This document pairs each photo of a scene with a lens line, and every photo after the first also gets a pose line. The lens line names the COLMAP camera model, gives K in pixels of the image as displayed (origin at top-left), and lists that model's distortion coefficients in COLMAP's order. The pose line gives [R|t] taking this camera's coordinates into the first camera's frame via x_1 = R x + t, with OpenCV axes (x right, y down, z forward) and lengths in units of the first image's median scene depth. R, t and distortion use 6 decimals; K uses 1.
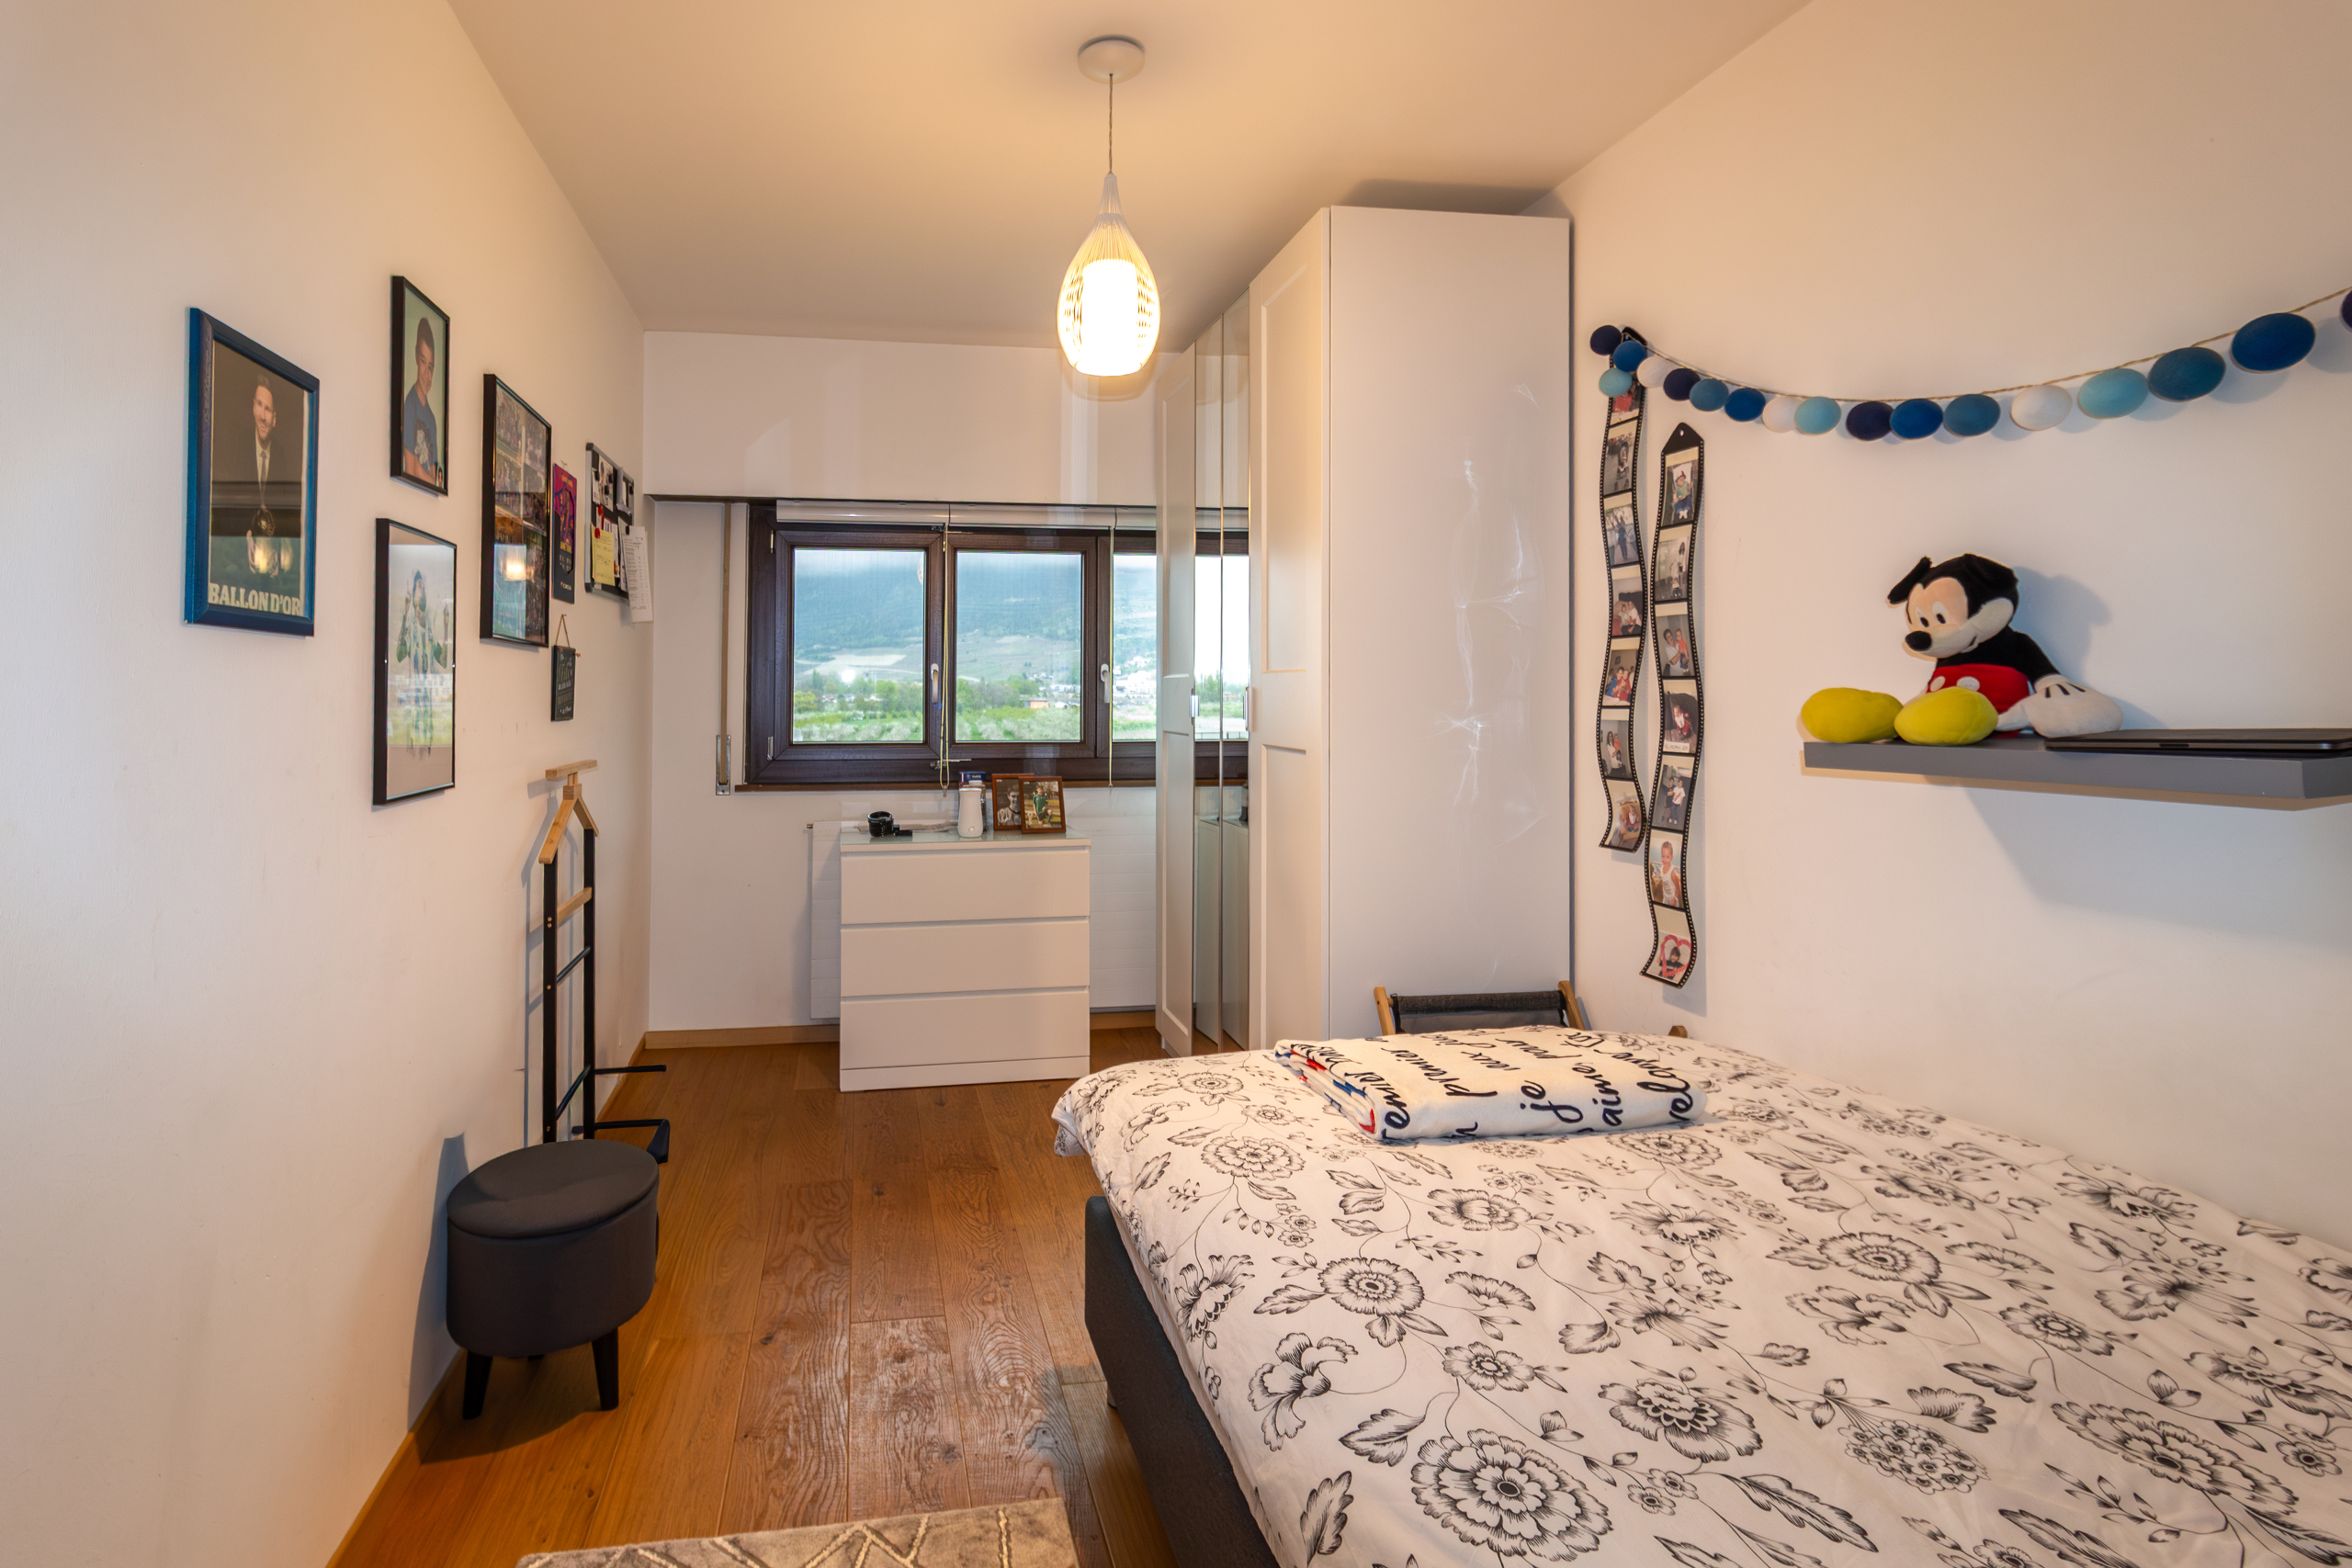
lens RADIAL K [[1102.0, 0, 1147.7], [0, 1102.0, 679.8], [0, 0, 1]] dist [0.001809, 0.000980]
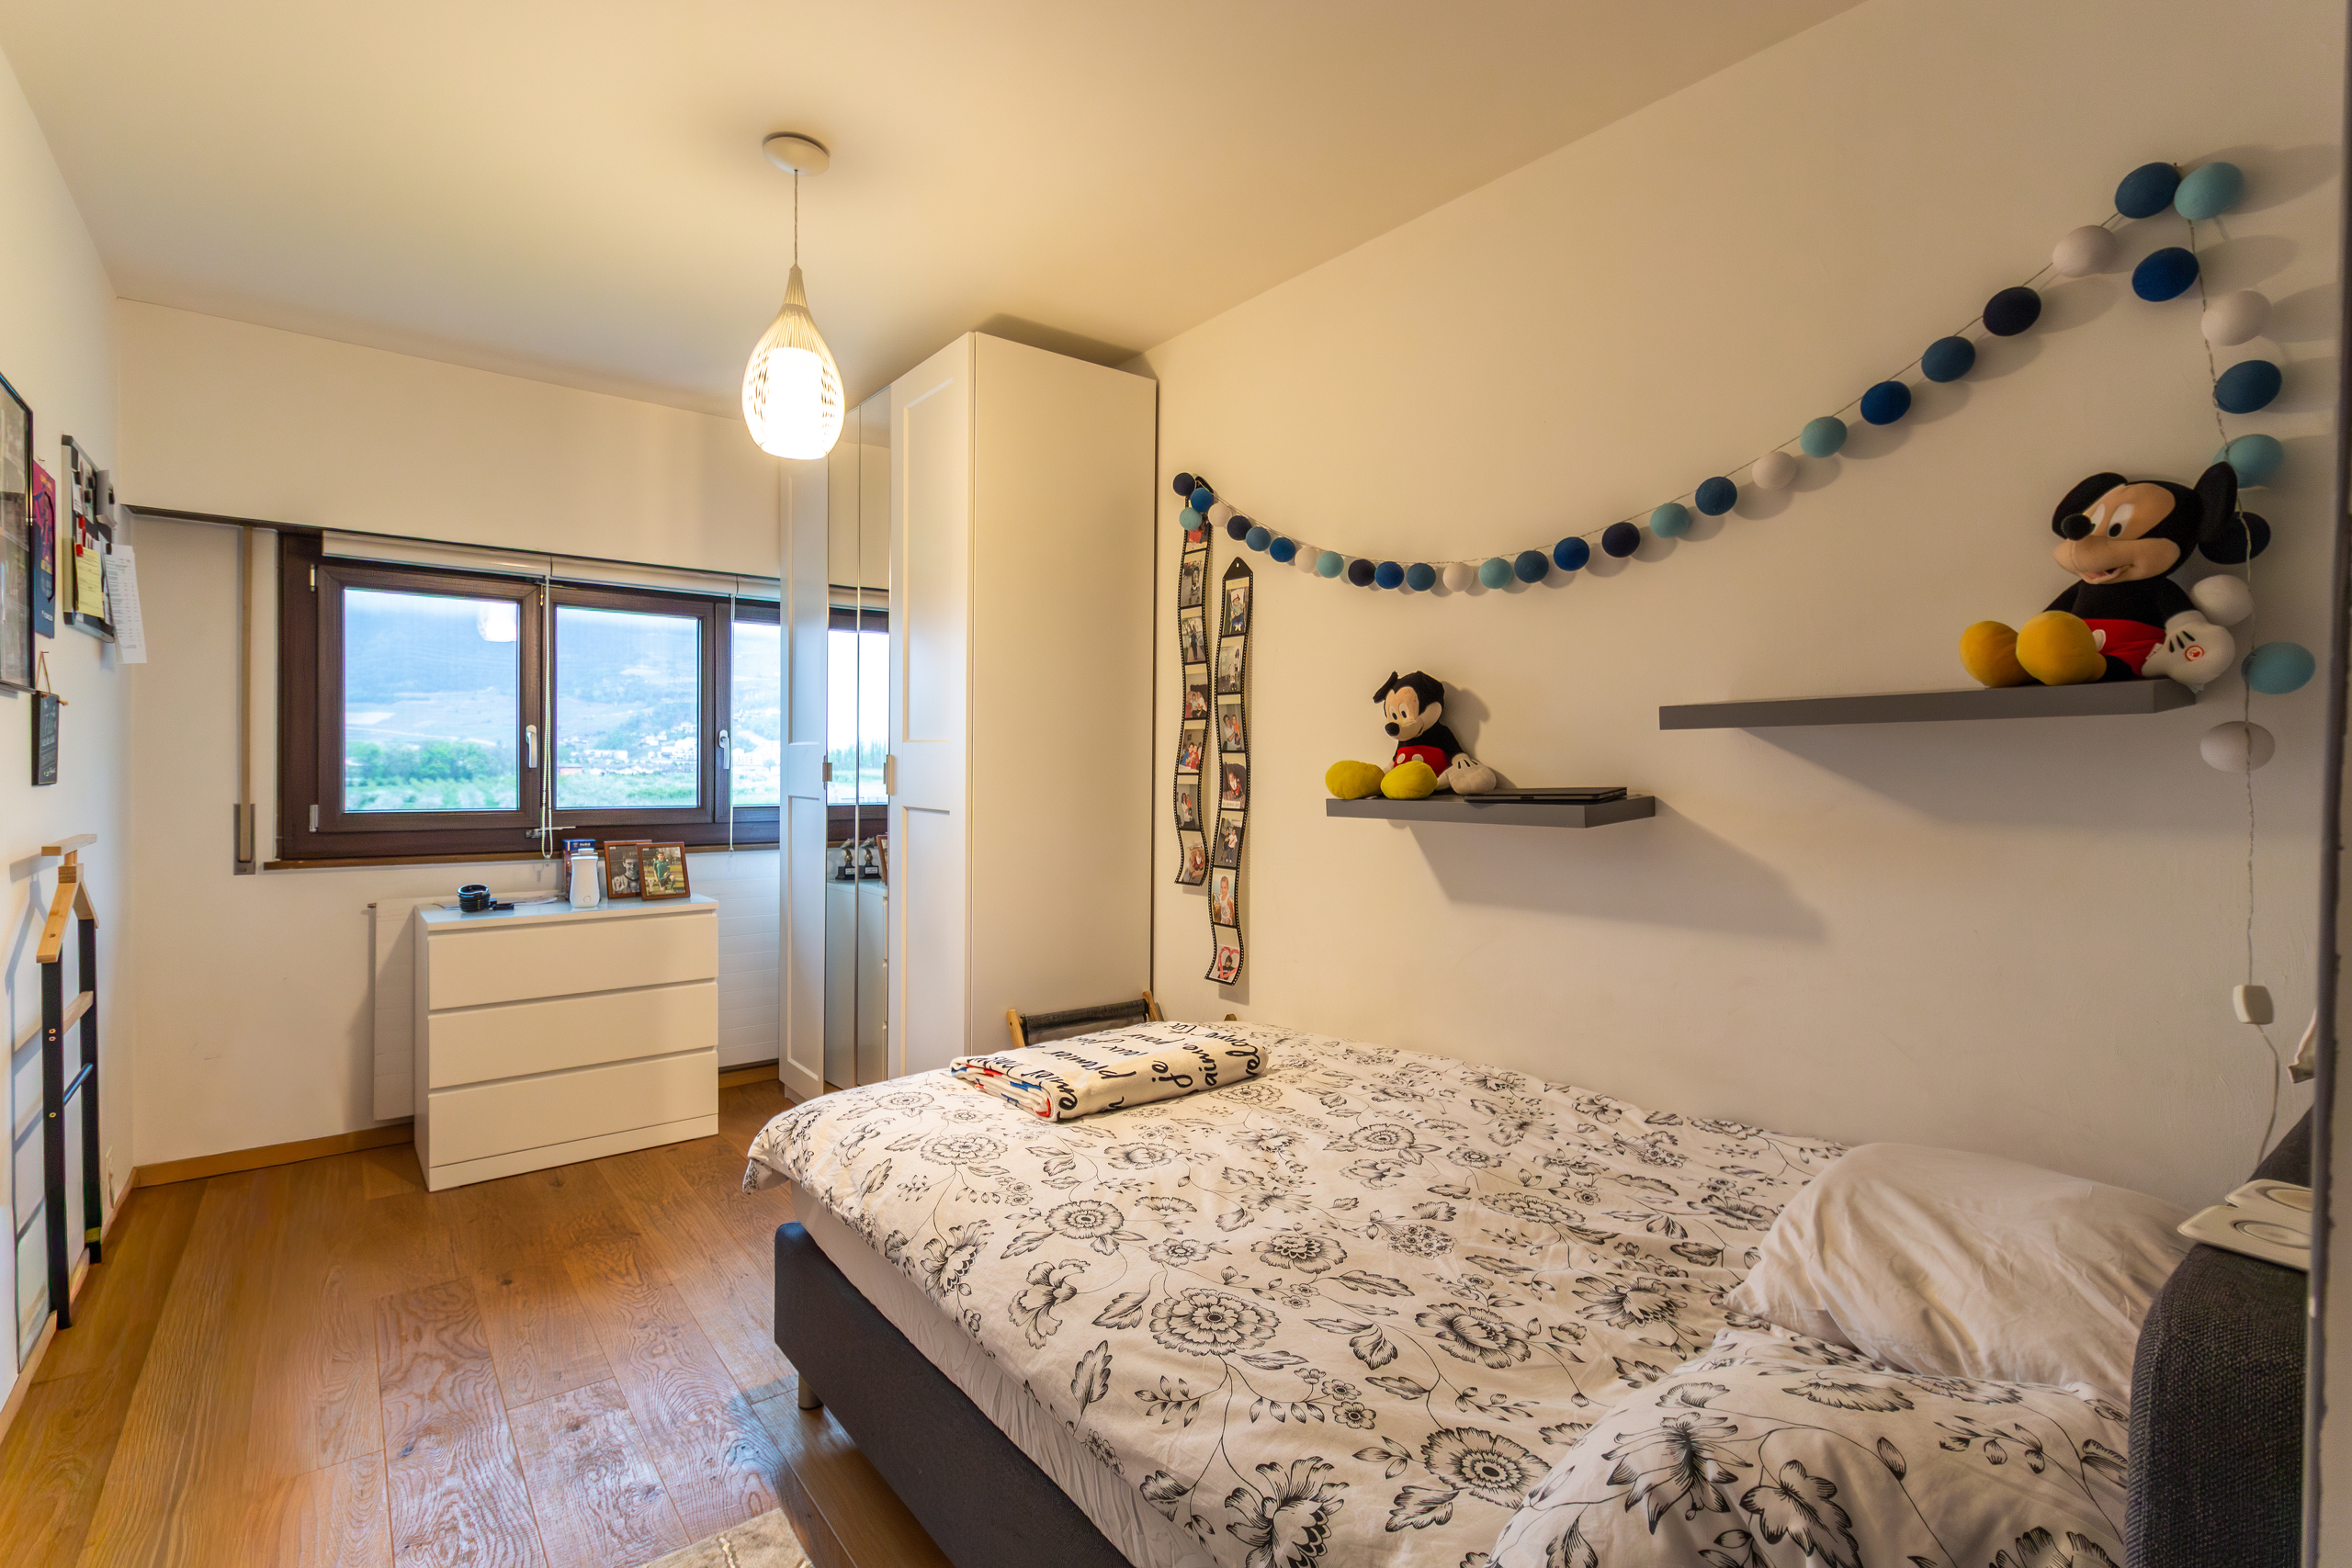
lens RADIAL K [[1102.0, 0, 1170.0], [0, 1102.0, 784.4], [0, 0, 1]] dist [0.001809, 0.000980]
pose [[0.866617, -0.000437, 0.498974, -0.240924], [-0.014624, 0.999548, 0.026274, 0.003563], [-0.498760, -0.030066, 0.866219, -0.103066]]
